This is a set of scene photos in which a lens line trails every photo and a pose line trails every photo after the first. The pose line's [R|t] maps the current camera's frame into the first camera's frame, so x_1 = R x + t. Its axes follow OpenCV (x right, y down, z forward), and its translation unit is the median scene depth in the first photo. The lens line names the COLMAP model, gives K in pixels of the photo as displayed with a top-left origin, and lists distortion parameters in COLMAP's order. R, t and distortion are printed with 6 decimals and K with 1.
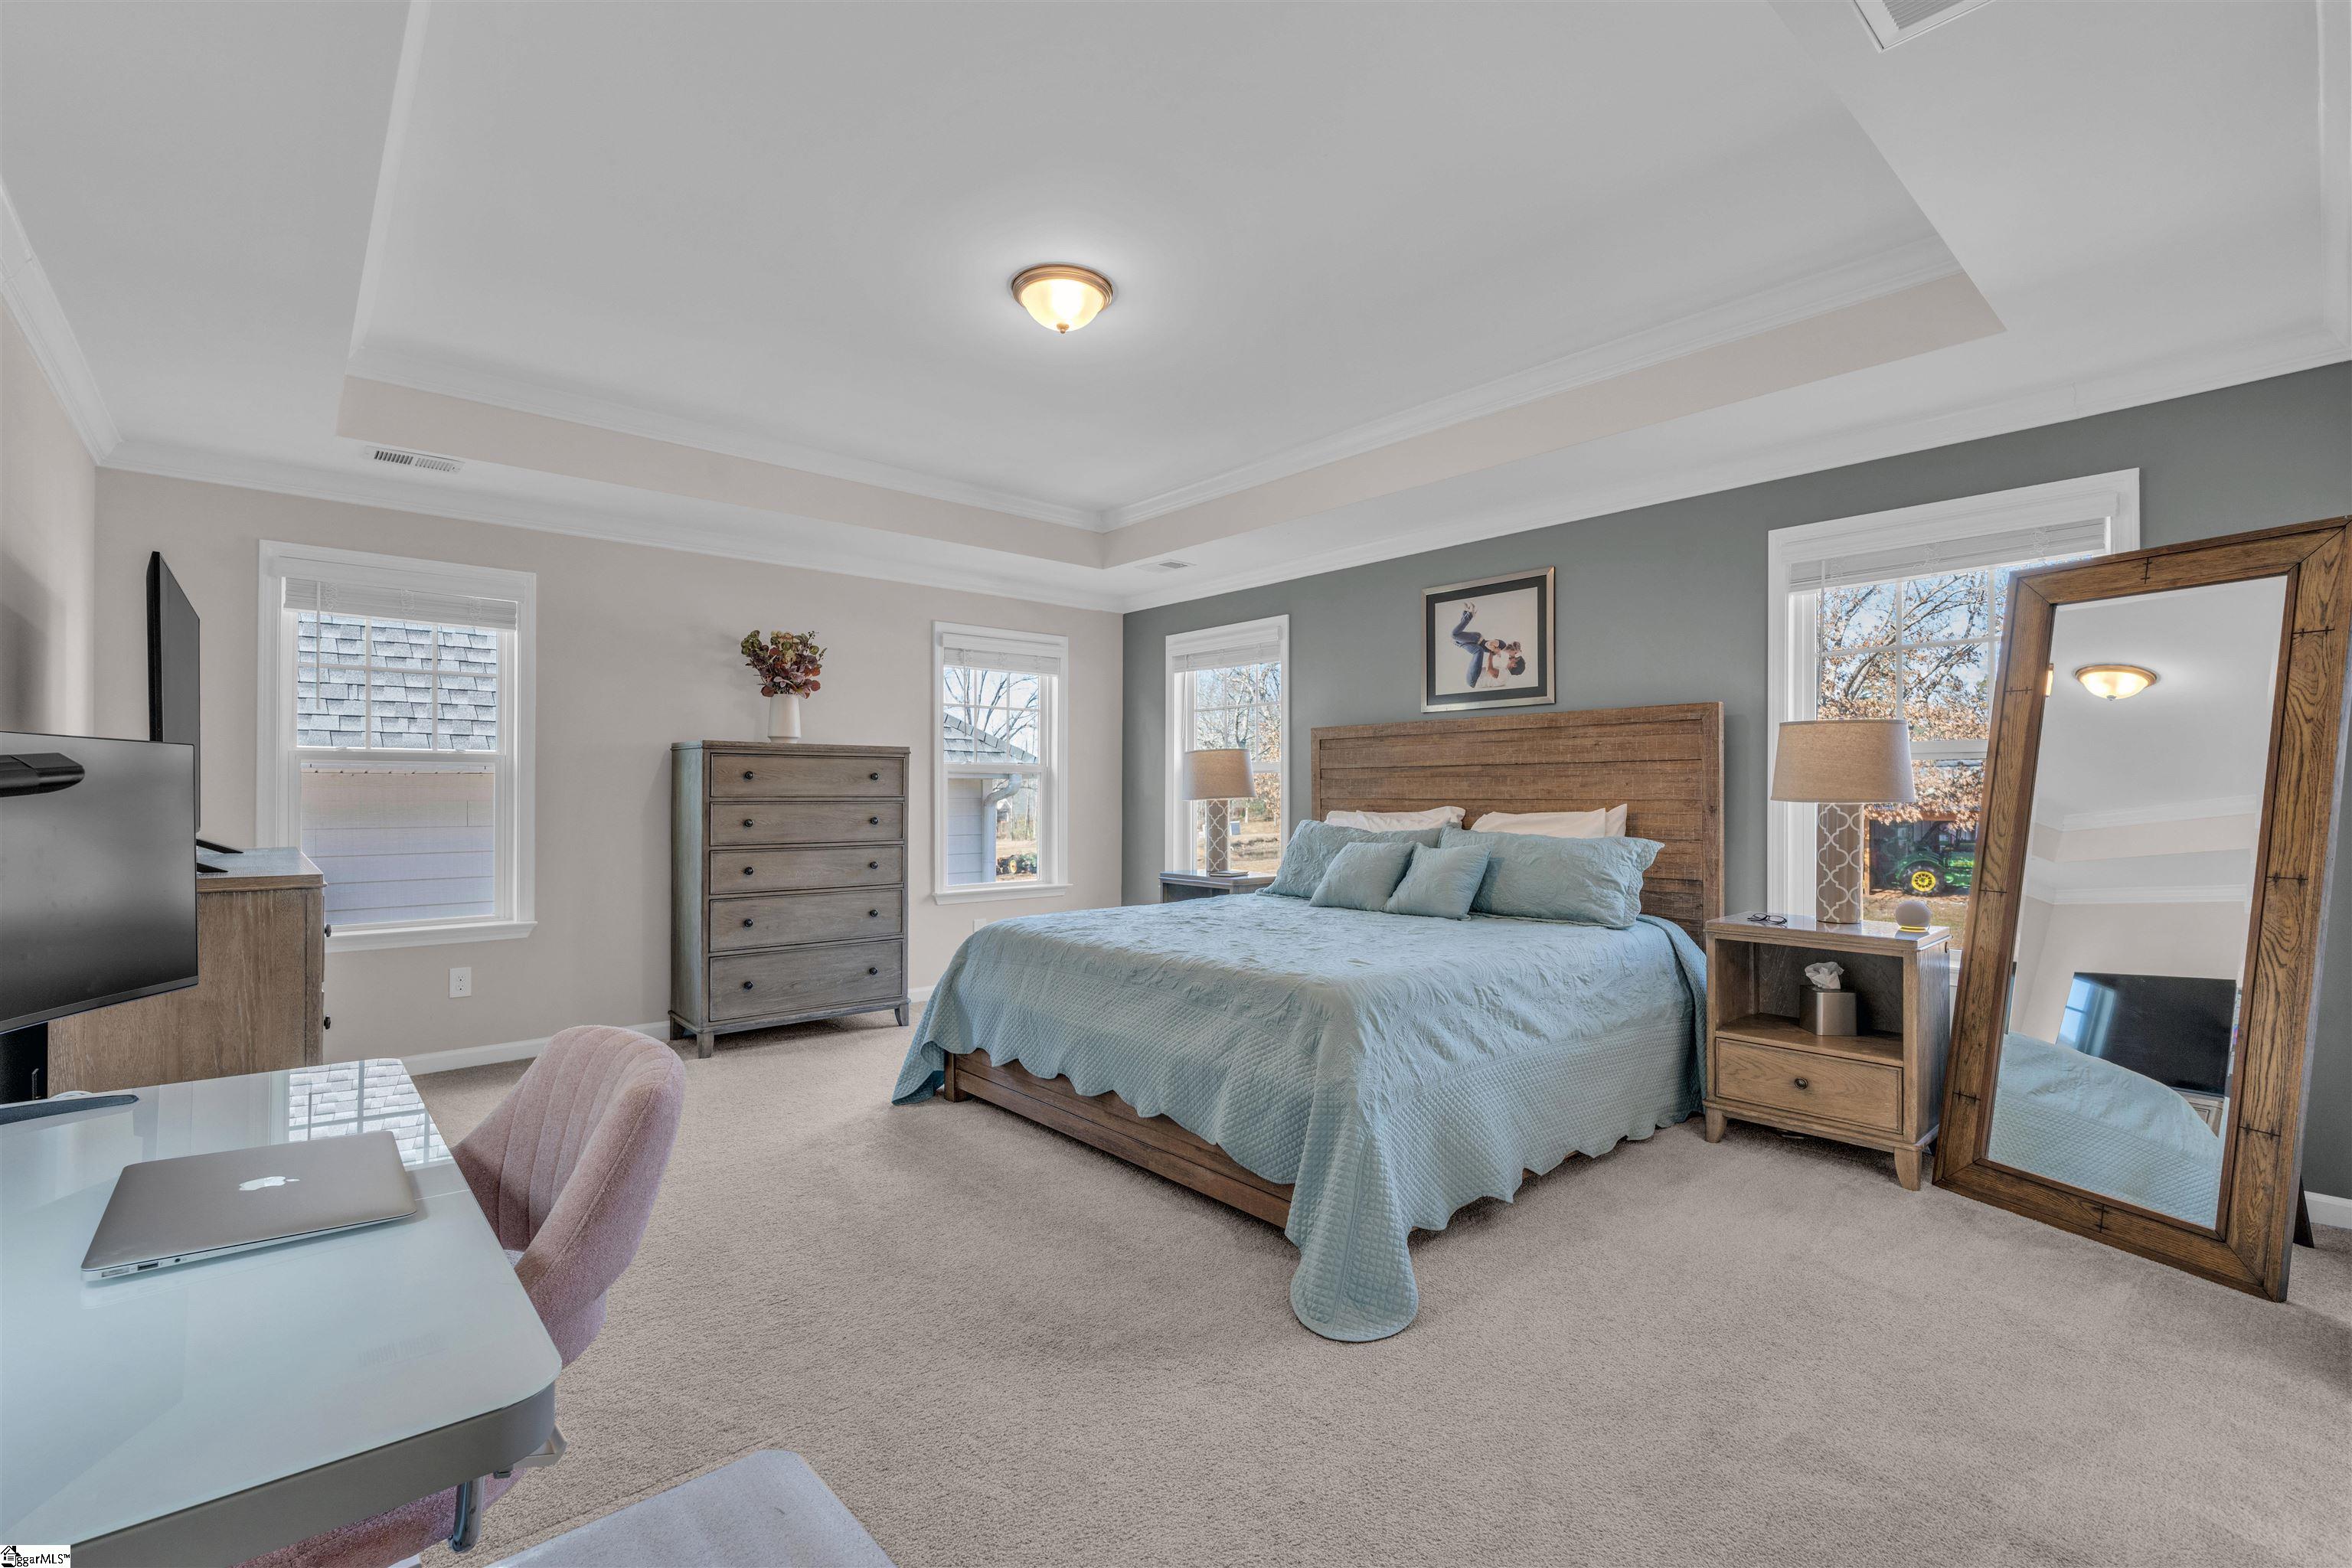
lens RADIAL K [[1032.9, 0, 1176.9], [0, 1032.9, 792.8], [0, 0, 1]] dist [-0.000272, -0.001625]
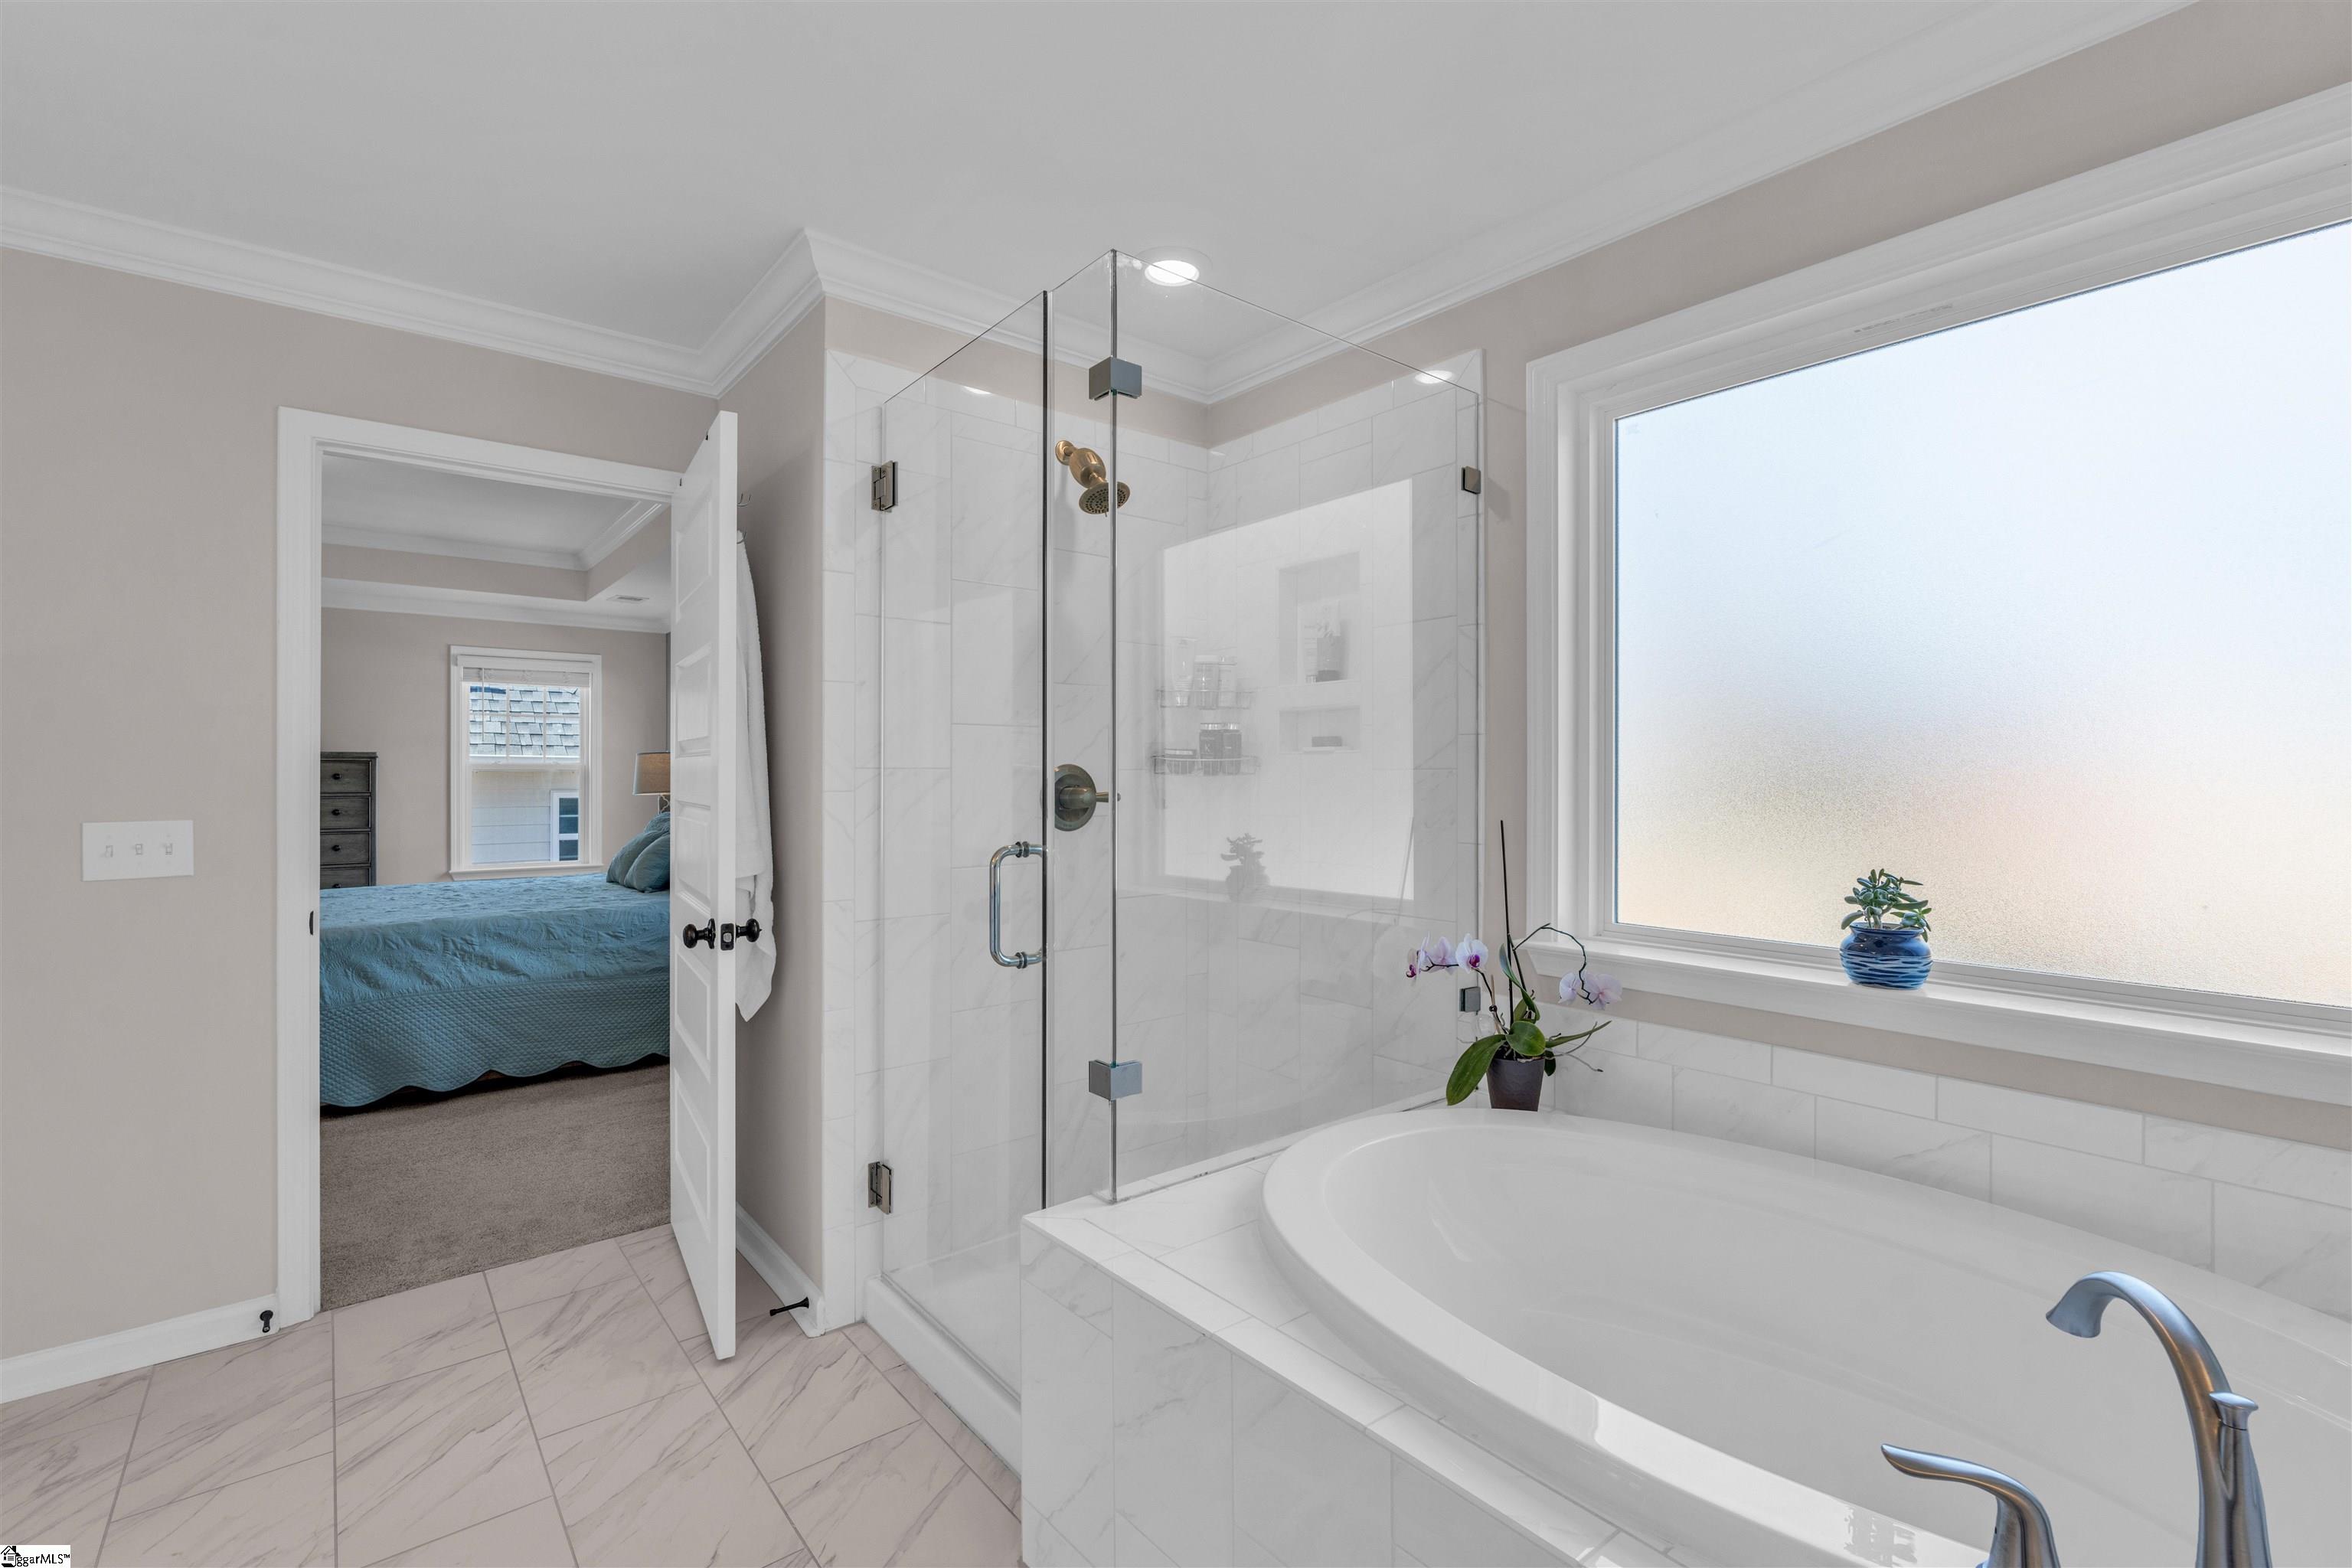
lens RADIAL K [[1032.9, 0, 1158.1], [0, 1032.9, 774.4], [0, 0, 1]] dist [-0.000272, -0.001625]
pose [[0.998742, -0.002688, -0.050062, 0.754424], [0.002655, 0.999996, -0.000723, -0.014995], [0.050064, 0.000589, 0.998746, -0.189097]]
